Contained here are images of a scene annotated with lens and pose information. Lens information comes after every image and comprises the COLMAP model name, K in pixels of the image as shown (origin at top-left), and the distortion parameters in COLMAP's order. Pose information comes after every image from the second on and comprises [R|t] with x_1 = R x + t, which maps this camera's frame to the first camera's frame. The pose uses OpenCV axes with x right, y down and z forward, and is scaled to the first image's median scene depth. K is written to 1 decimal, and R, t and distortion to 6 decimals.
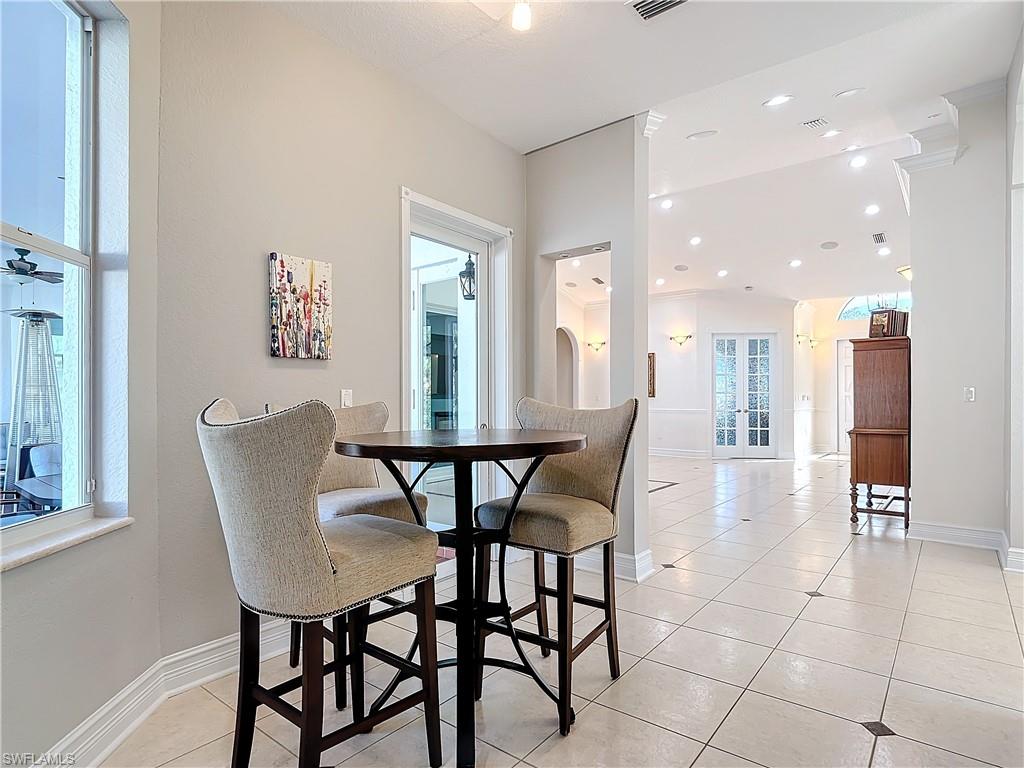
lens RADIAL K [[552.7, 0, 517.4], [0, 552.7, 393.7], [0, 0, 1]] dist [0.001999, 0.000279]
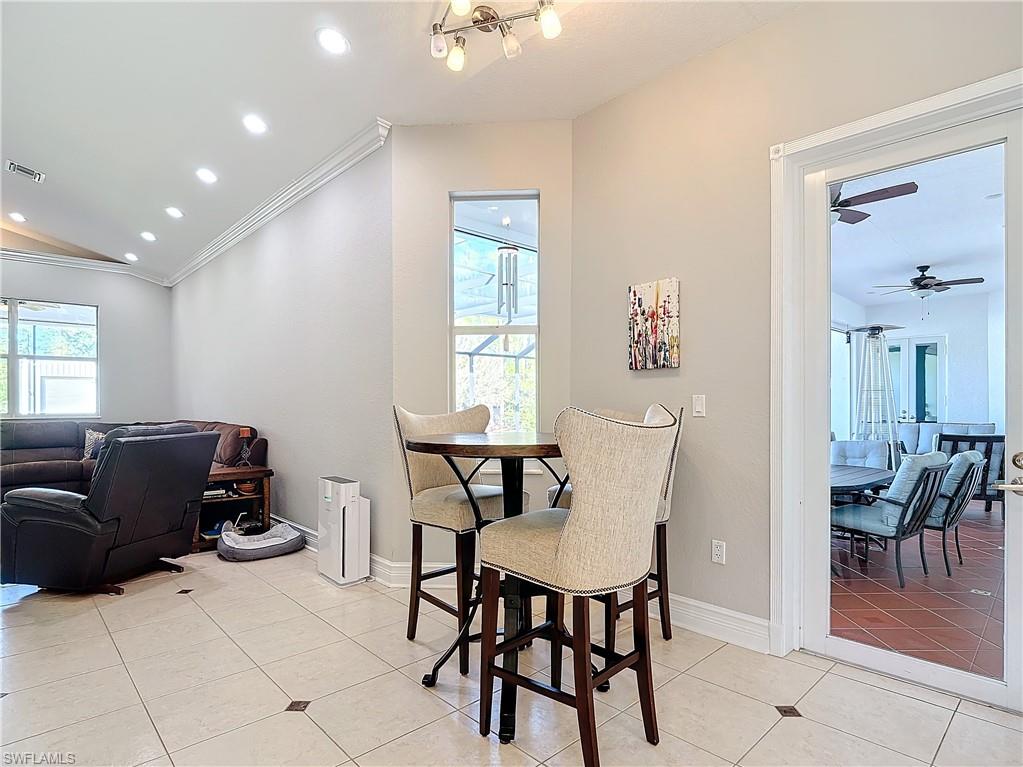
lens RADIAL K [[552.1, 0, 516.5], [0, 552.1, 391.5], [0, 0, 1]] dist [0.001999, 0.000279]
pose [[-0.150756, -0.014996, -0.988457, 0.786776], [0.011033, 0.999797, -0.016851, -0.000599], [0.988509, -0.013446, -0.150560, 0.888398]]
